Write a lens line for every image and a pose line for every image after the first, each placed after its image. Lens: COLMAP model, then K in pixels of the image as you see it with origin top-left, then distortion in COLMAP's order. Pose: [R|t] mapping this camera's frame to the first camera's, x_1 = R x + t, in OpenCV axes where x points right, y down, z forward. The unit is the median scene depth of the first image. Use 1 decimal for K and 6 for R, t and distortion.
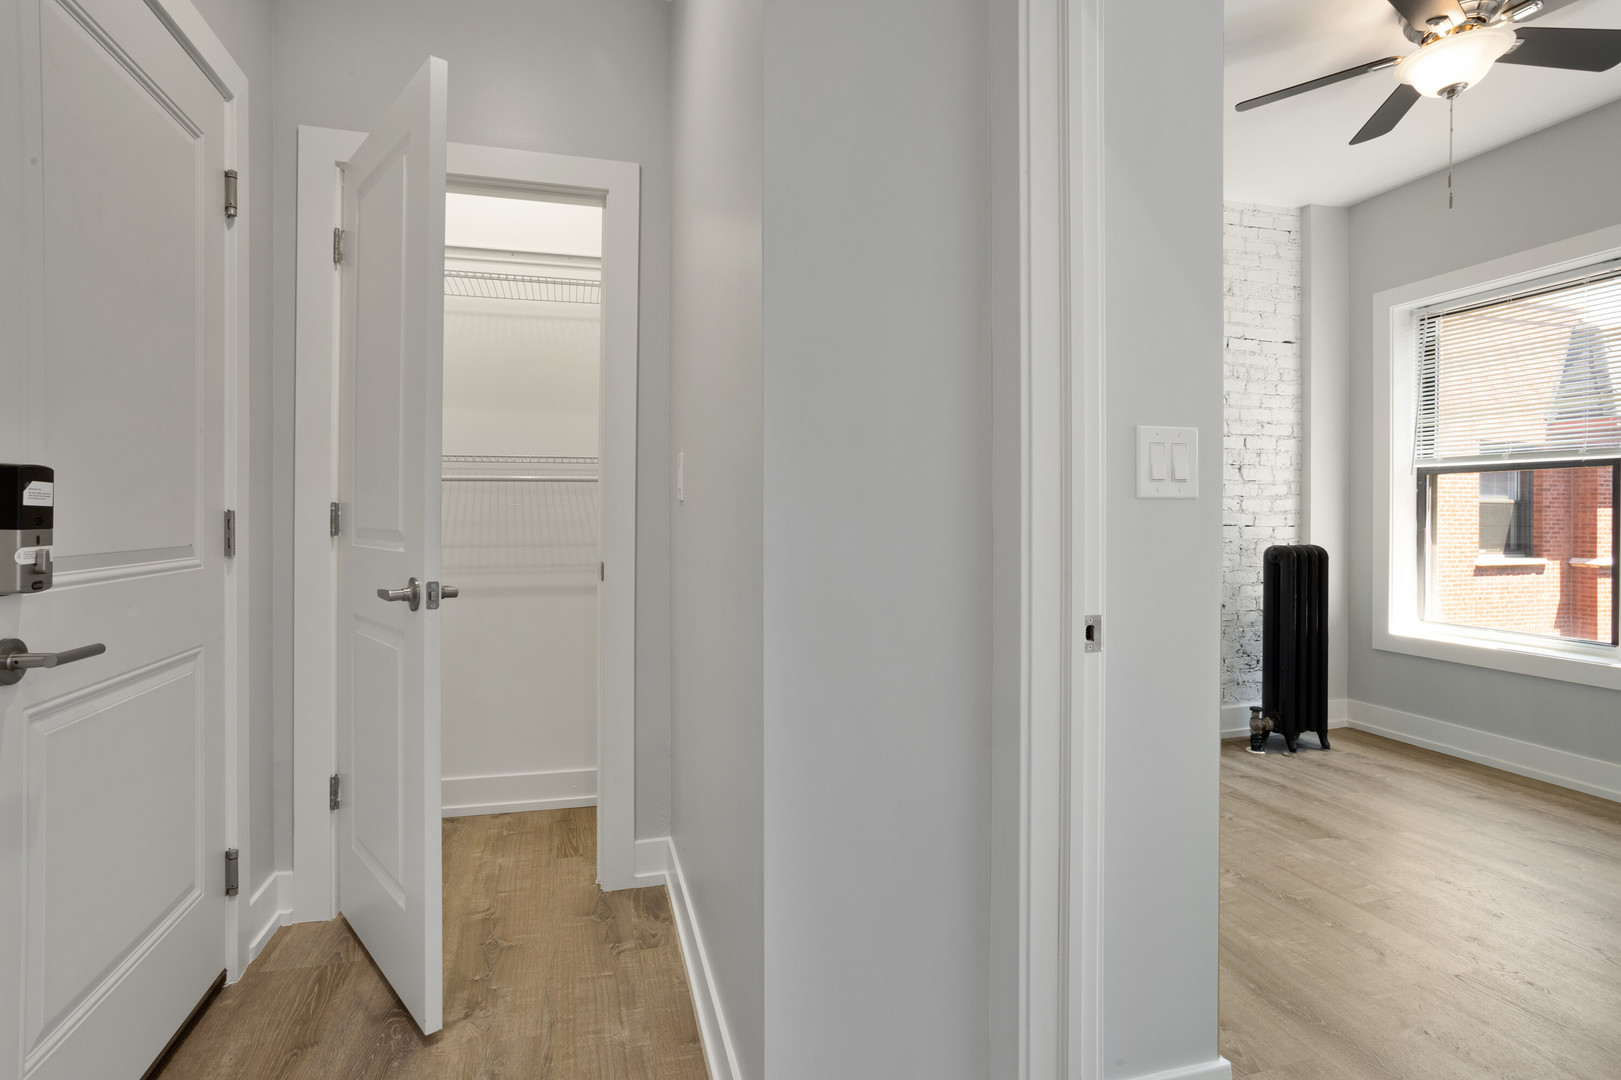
lens RADIAL K [[793.9, 0, 801.9], [0, 793.9, 519.8], [0, 0, 1]] dist [-0.045691, 0.027303]
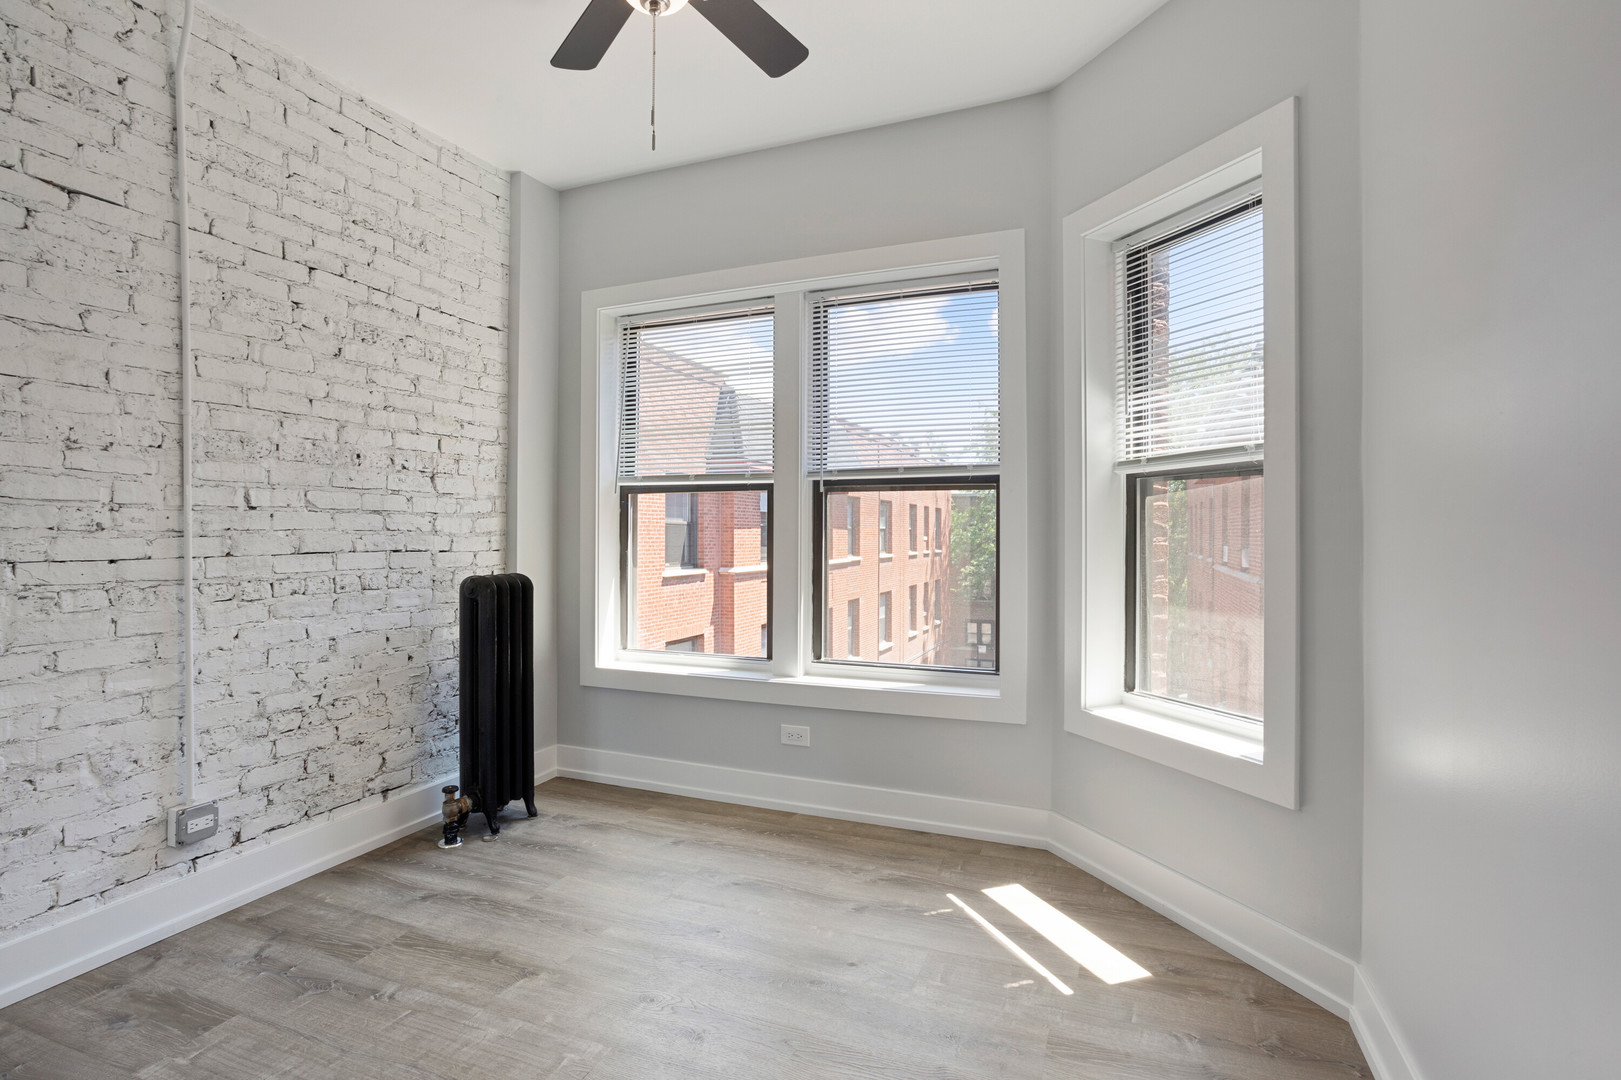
lens RADIAL K [[793.9, 0, 801.9], [0, 793.9, 519.8], [0, 0, 1]] dist [-0.045691, 0.027303]
pose [[0.629294, 0.013322, 0.777053, 0.185922], [0.004154, 0.999781, -0.020504, -0.005939], [-0.777156, 0.016131, 0.629101, 0.230279]]
